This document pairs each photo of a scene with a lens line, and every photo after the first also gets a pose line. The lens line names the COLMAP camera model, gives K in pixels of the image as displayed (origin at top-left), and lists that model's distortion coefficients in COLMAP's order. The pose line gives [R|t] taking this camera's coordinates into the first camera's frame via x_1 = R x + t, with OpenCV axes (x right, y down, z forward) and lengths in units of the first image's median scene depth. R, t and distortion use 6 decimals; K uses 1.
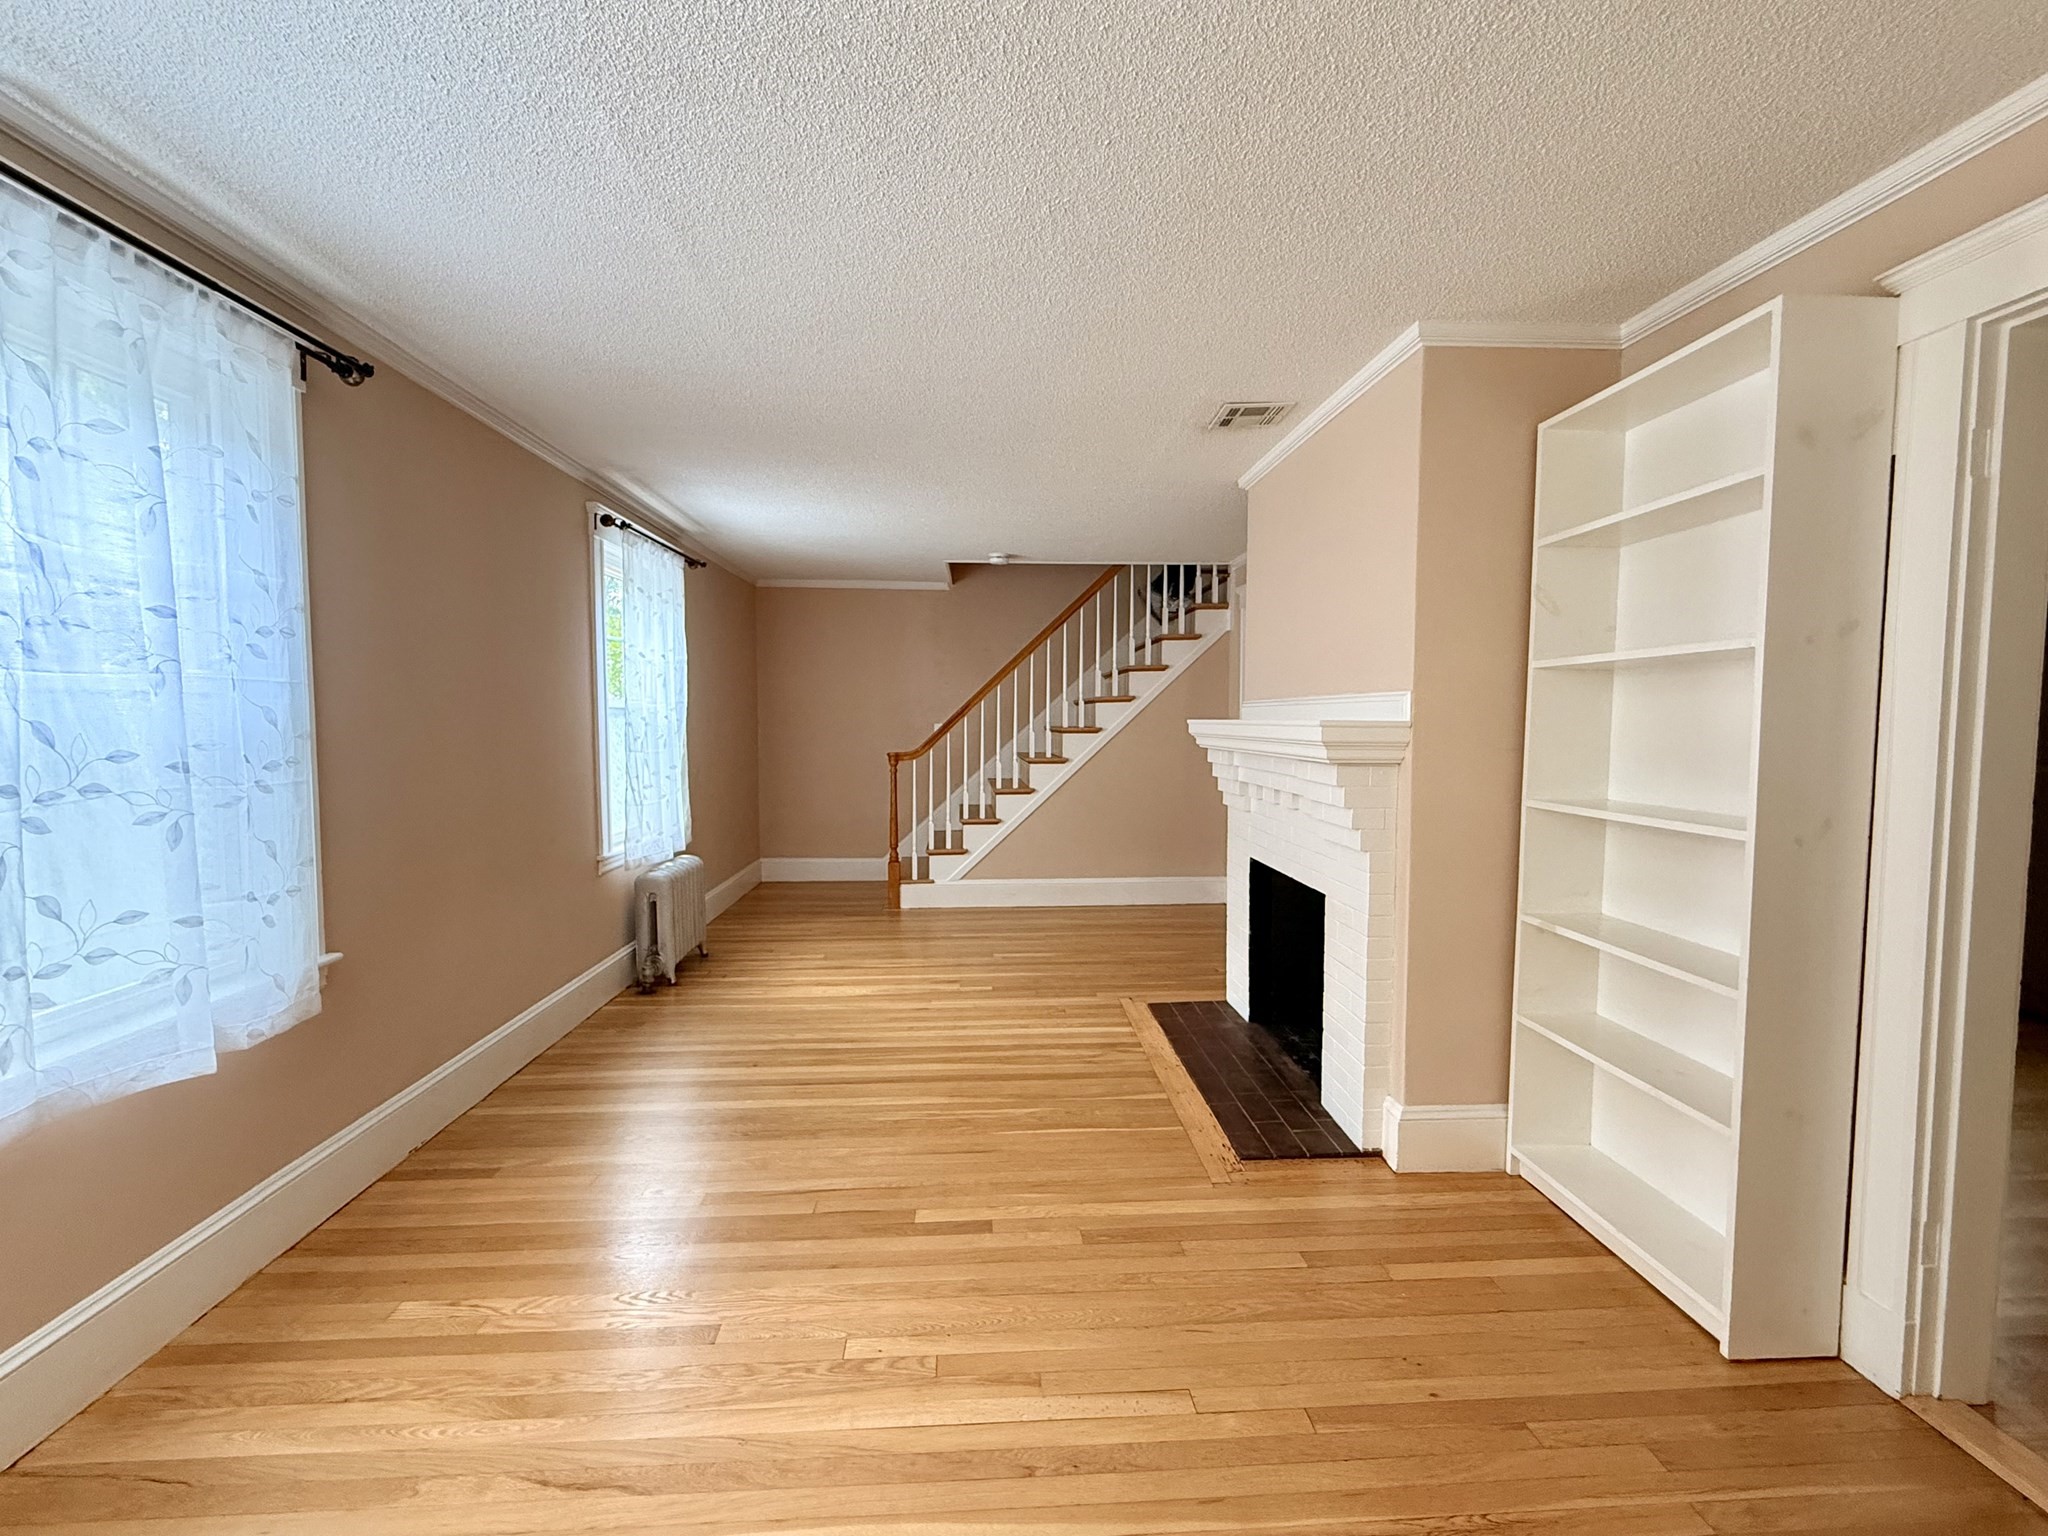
lens RADIAL K [[859.5, 0, 1024.0], [0, 859.5, 768.0], [0, 0, 1]] dist [-0.001217, 0.000023]
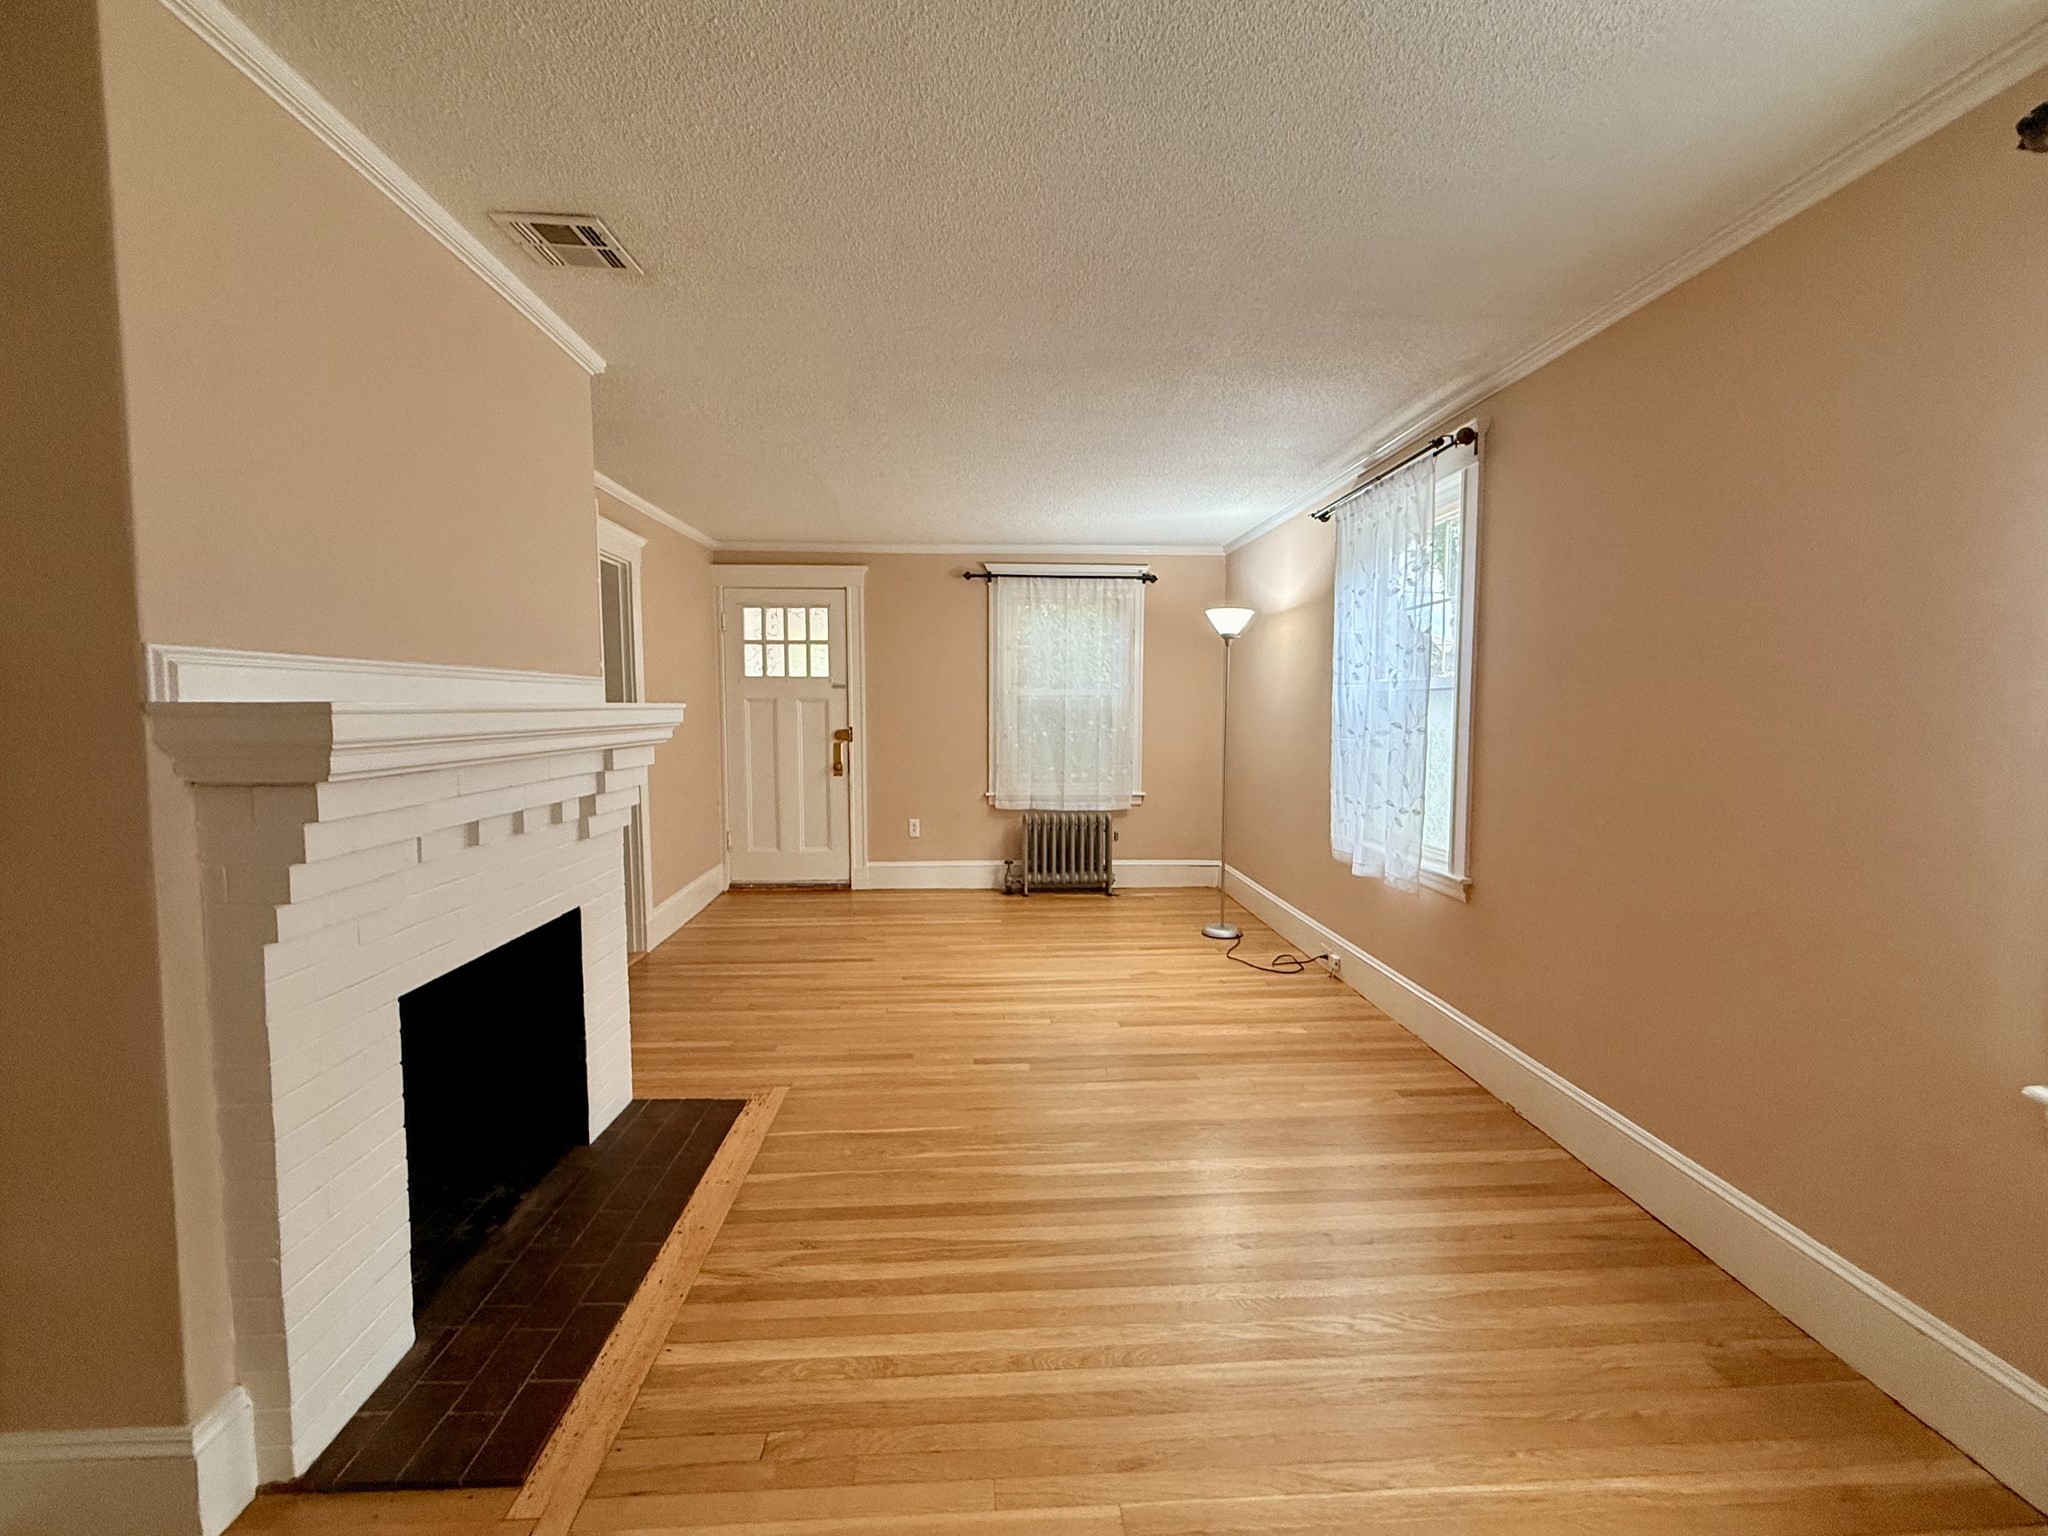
lens RADIAL K [[881.6, 0, 1024.0], [0, 881.6, 768.0], [0, 0, 1]] dist [-0.000235, 0.000022]
pose [[-0.999984, -0.002636, 0.004932, -0.084330], [-0.001975, 0.991572, 0.129542, -0.090662], [-0.005232, 0.129530, -0.991562, 1.603395]]
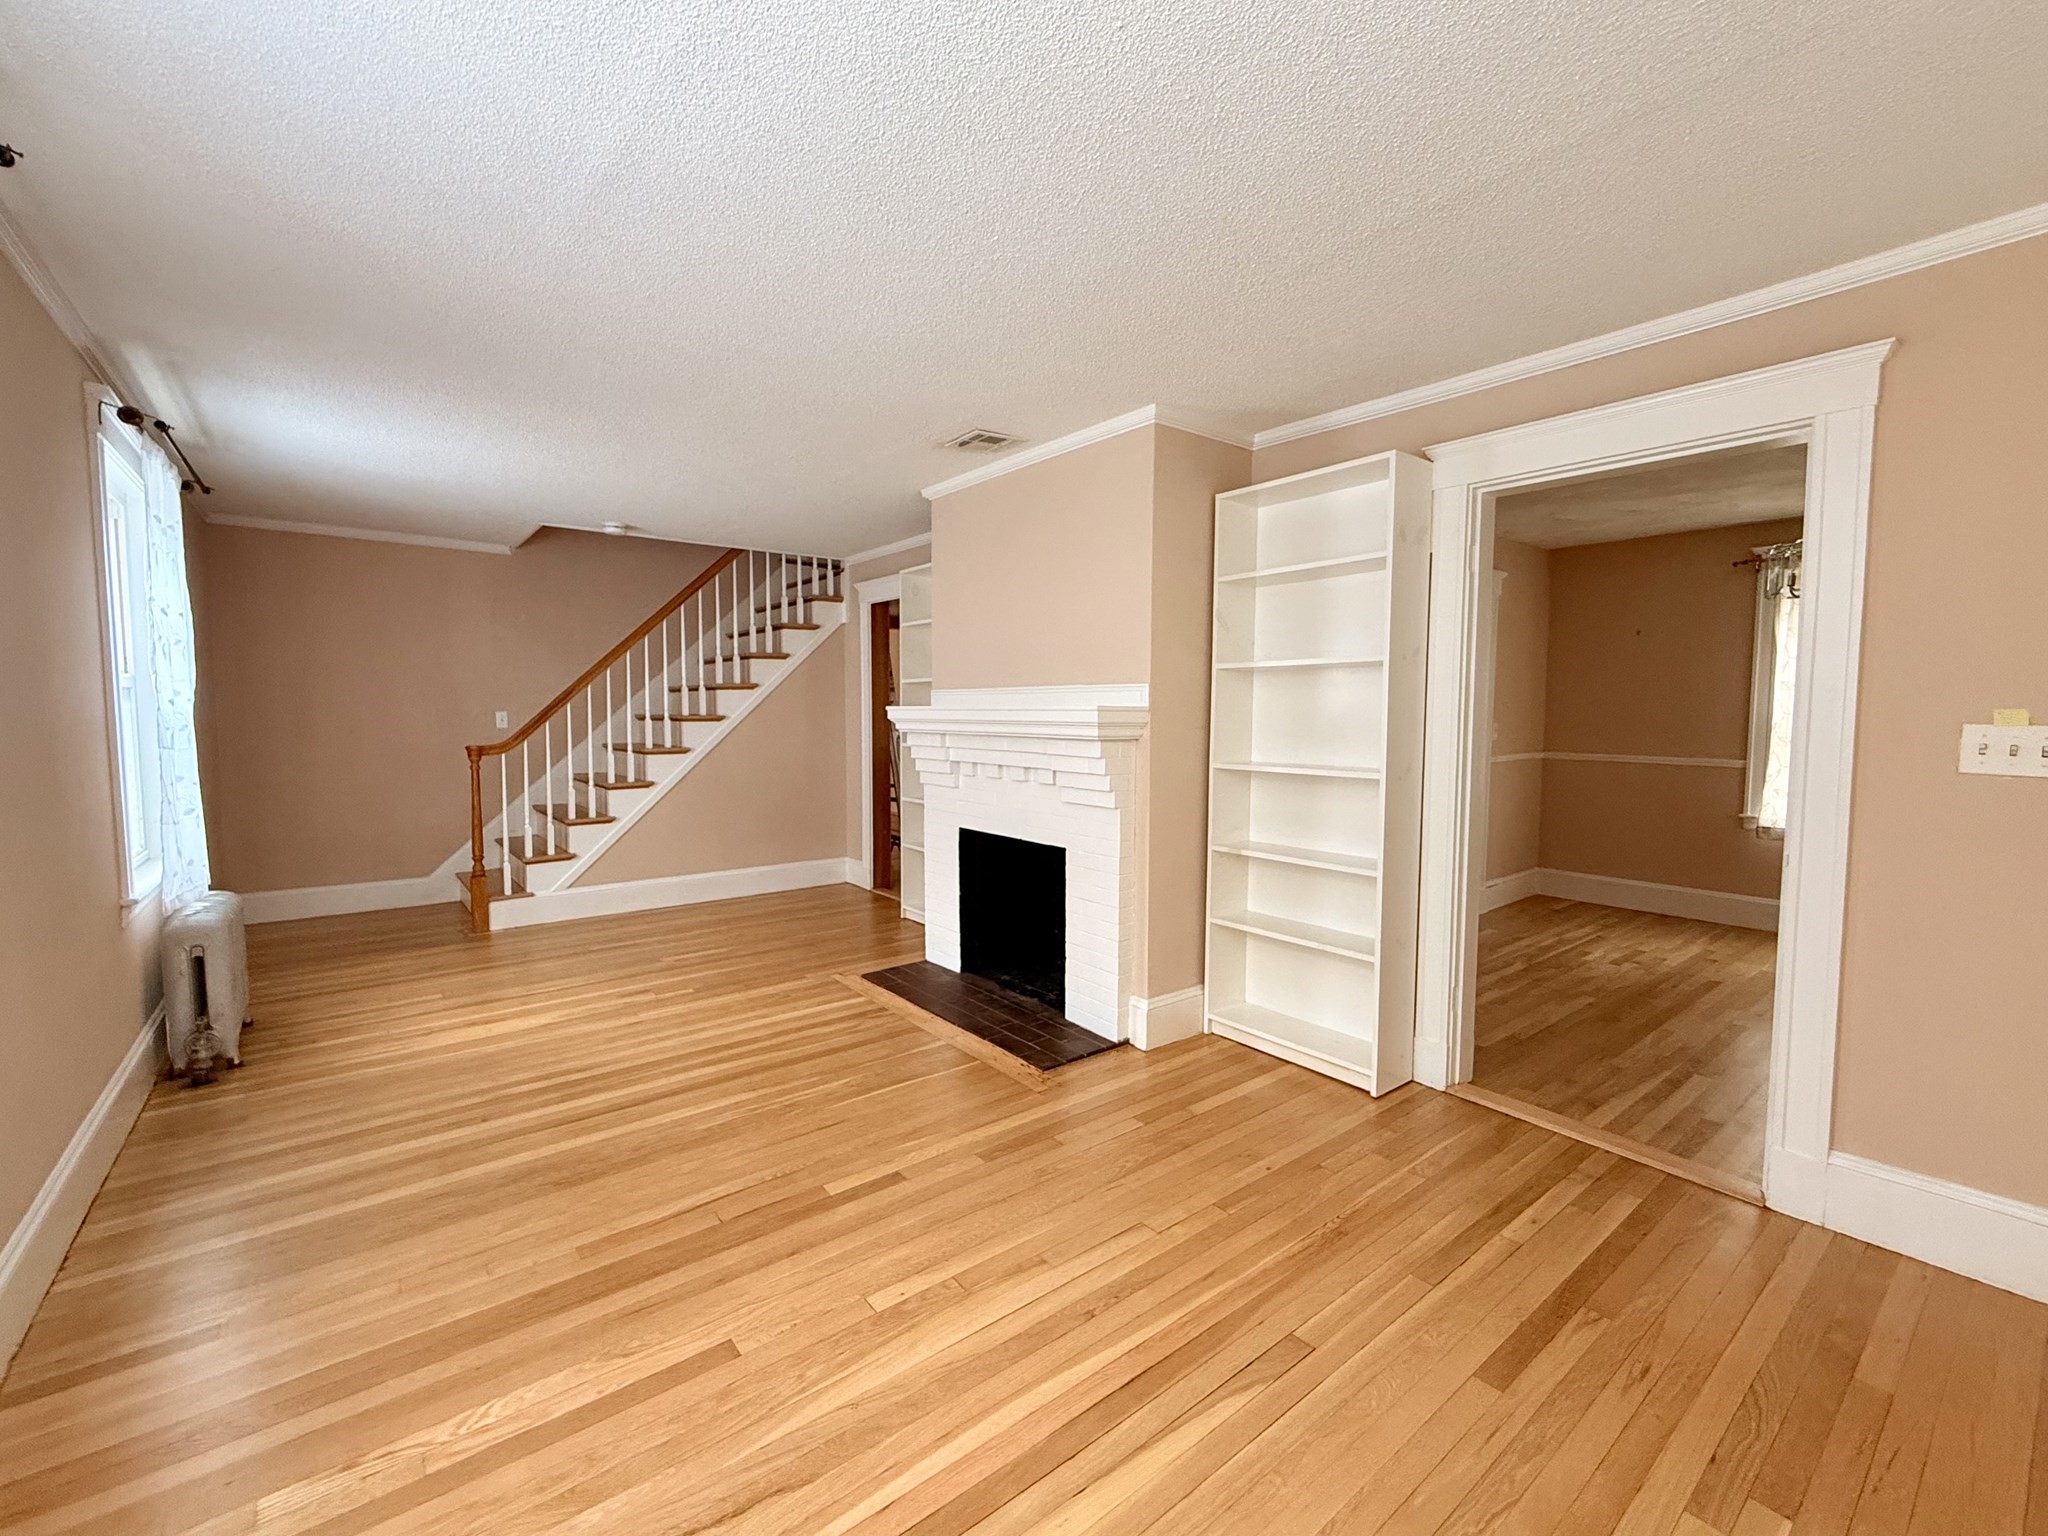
lens RADIAL K [[859.5, 0, 1024.0], [0, 859.5, 768.0], [0, 0, 1]] dist [-0.001217, 0.000023]
pose [[0.821258, -0.036307, 0.569401, -0.341090], [0.030226, 0.999340, 0.020125, 0.005323], [-0.569756, 0.000683, 0.821813, 0.020745]]
